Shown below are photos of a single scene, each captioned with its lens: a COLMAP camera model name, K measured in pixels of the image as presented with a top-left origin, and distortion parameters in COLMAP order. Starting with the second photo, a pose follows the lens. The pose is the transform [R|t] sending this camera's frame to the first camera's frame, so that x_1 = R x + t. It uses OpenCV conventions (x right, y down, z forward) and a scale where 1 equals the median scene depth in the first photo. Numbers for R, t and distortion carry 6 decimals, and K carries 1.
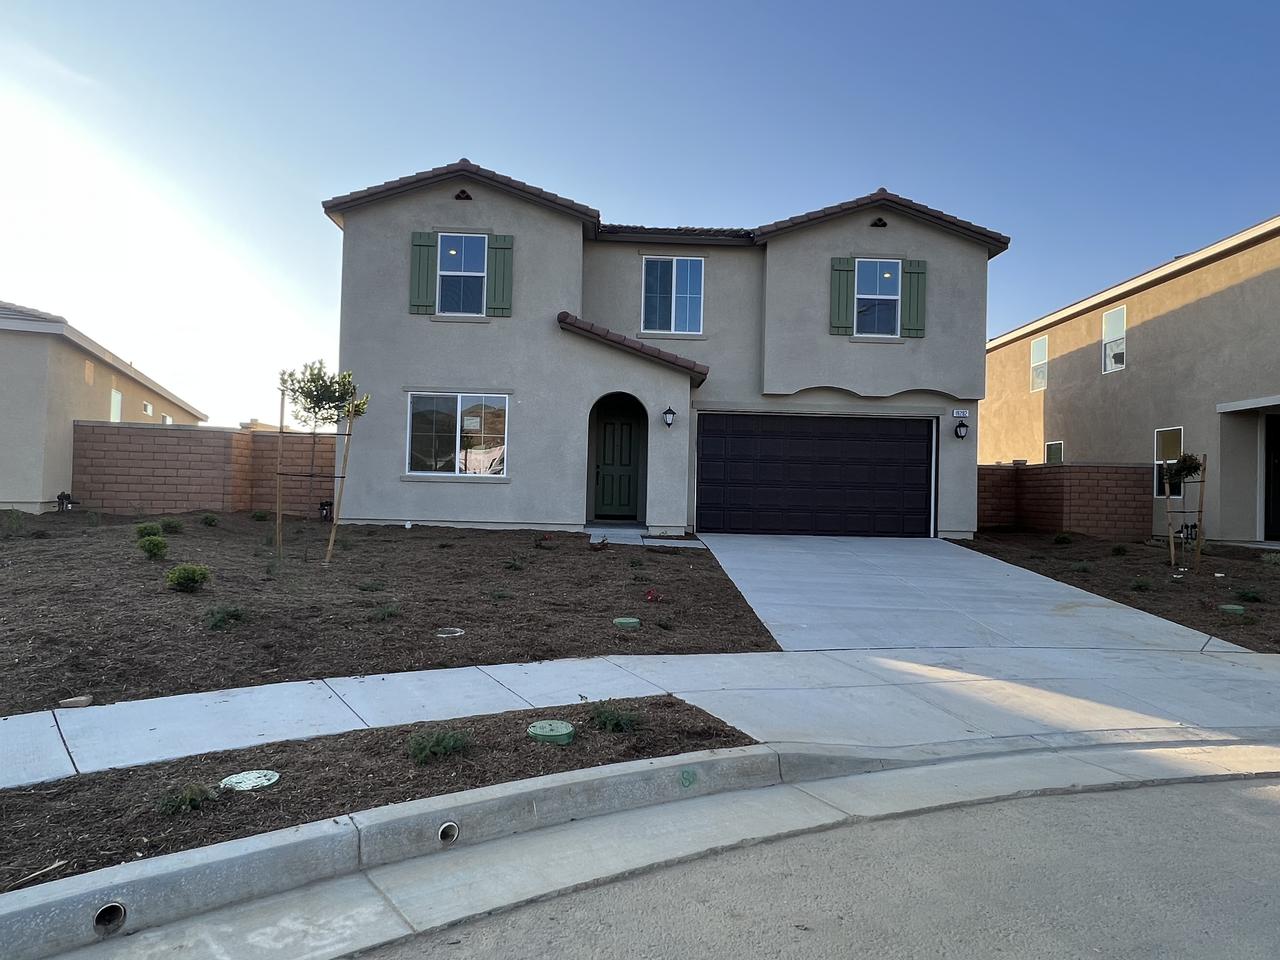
lens RADIAL K [[794.8, 0, 637.1], [0, 794.8, 476.4], [0, 0, 1]] dist [0.007277, 0.002261]
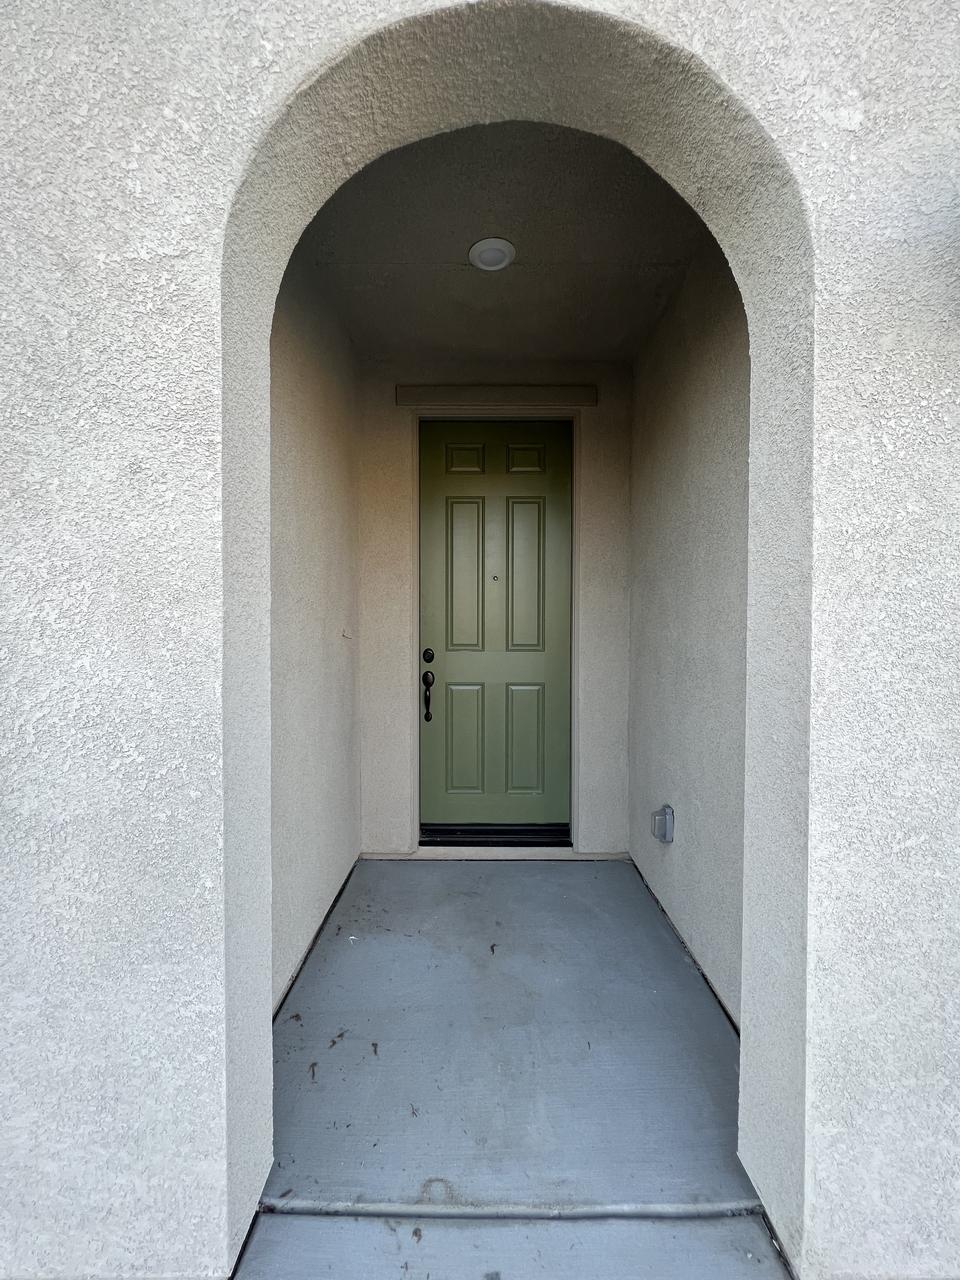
lens RADIAL K [[514.2, 0, 479.6], [0, 514.2, 639.3], [0, 0, 1]] dist [0.001809, 0.000243]
pose [[0.999020, -0.021034, -0.038948, -0.026685], [0.022645, 0.998886, 0.041404, -0.028472], [0.038034, -0.042246, 0.998383, 0.915922]]
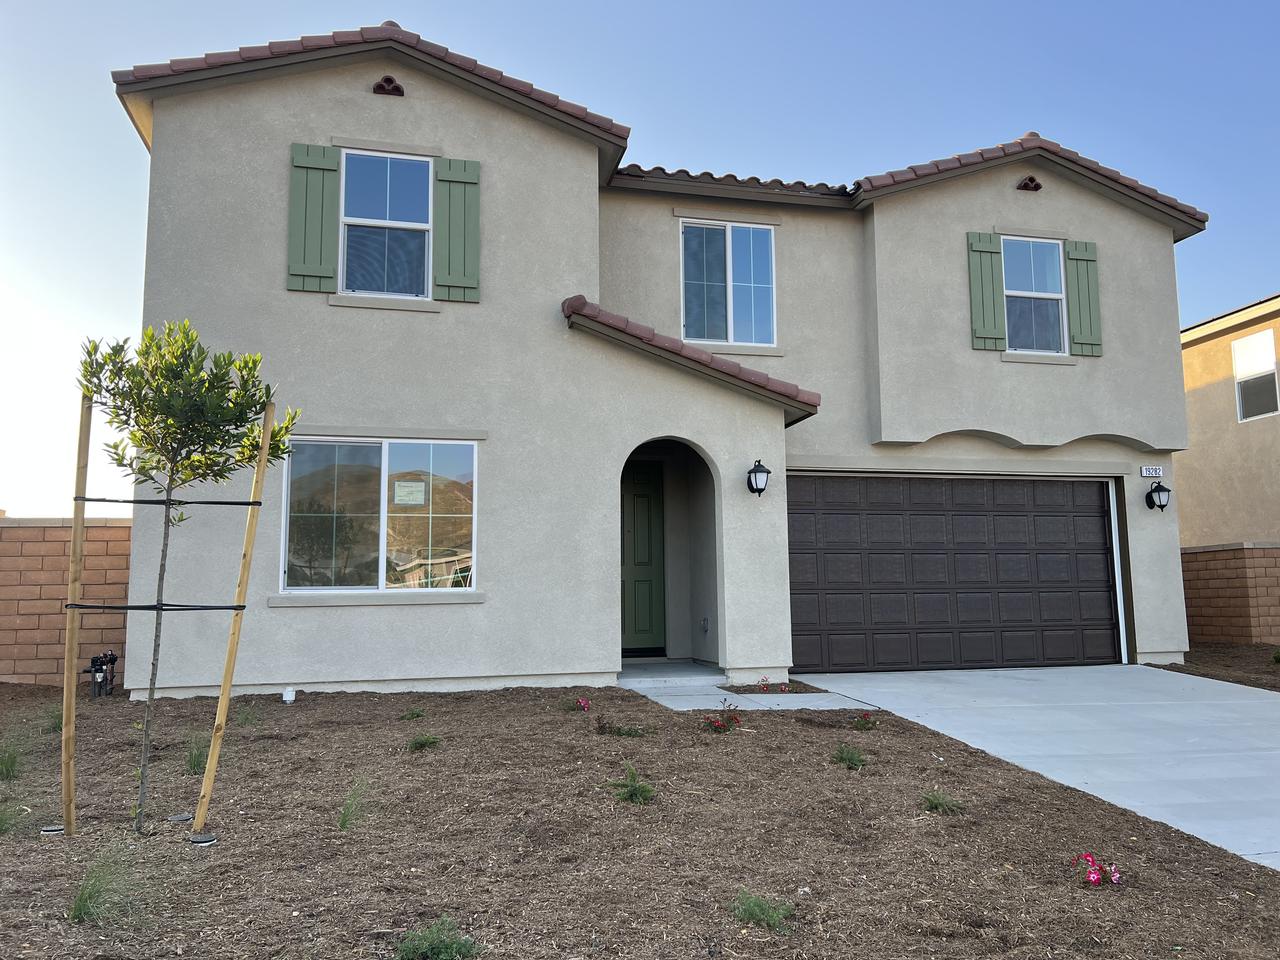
lens RADIAL K [[966.0, 0, 643.1], [0, 966.0, 485.6], [0, 0, 1]] dist [0.036911, -0.023183]
pose [[0.976661, -0.011608, 0.214473, -0.189968], [0.032629, 0.994968, -0.094735, -0.004801], [-0.212294, 0.099522, 0.972125, 0.321922]]
